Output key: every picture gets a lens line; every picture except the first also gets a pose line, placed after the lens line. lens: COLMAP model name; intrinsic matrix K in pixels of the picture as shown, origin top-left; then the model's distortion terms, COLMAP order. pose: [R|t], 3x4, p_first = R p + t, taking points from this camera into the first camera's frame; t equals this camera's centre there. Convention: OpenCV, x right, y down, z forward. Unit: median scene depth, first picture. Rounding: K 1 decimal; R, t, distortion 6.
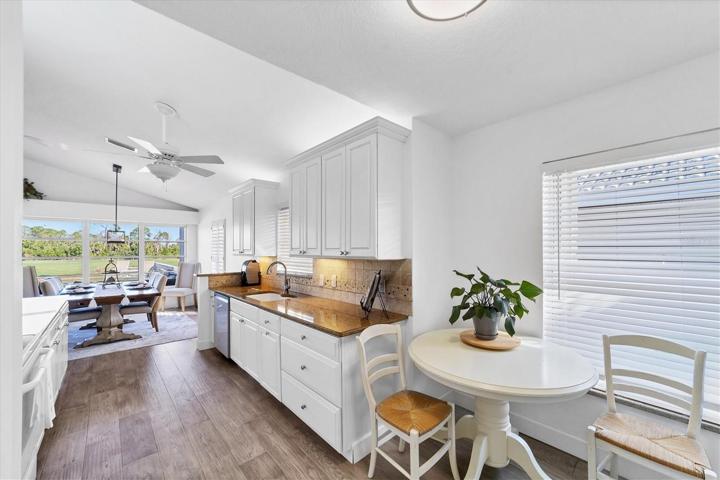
lens RADIAL K [[282.0, 0, 361.5], [0, 282.0, 250.4], [0, 0, 1]] dist [-0.007959, 0.000976]
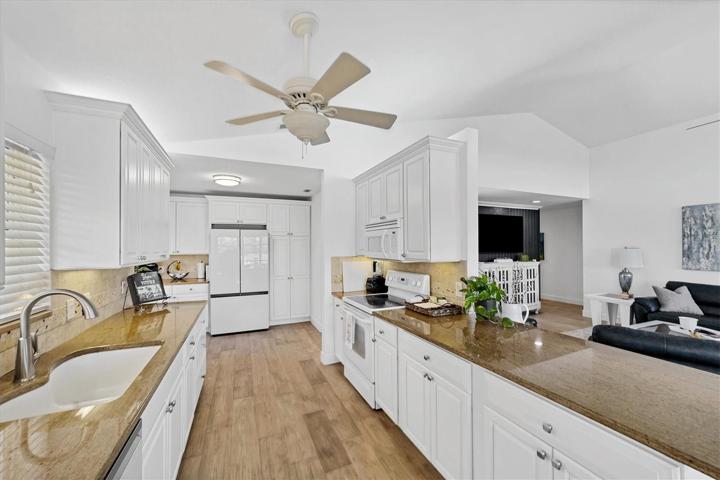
lens RADIAL K [[282.0, 0, 359.7], [0, 282.0, 242.2], [0, 0, 1]] dist [-0.007959, 0.000976]
pose [[-0.945433, 0.009430, 0.325680, -1.116746], [0.006148, 0.999919, -0.011104, -0.029005], [-0.325759, -0.008496, -0.945415, 1.703486]]
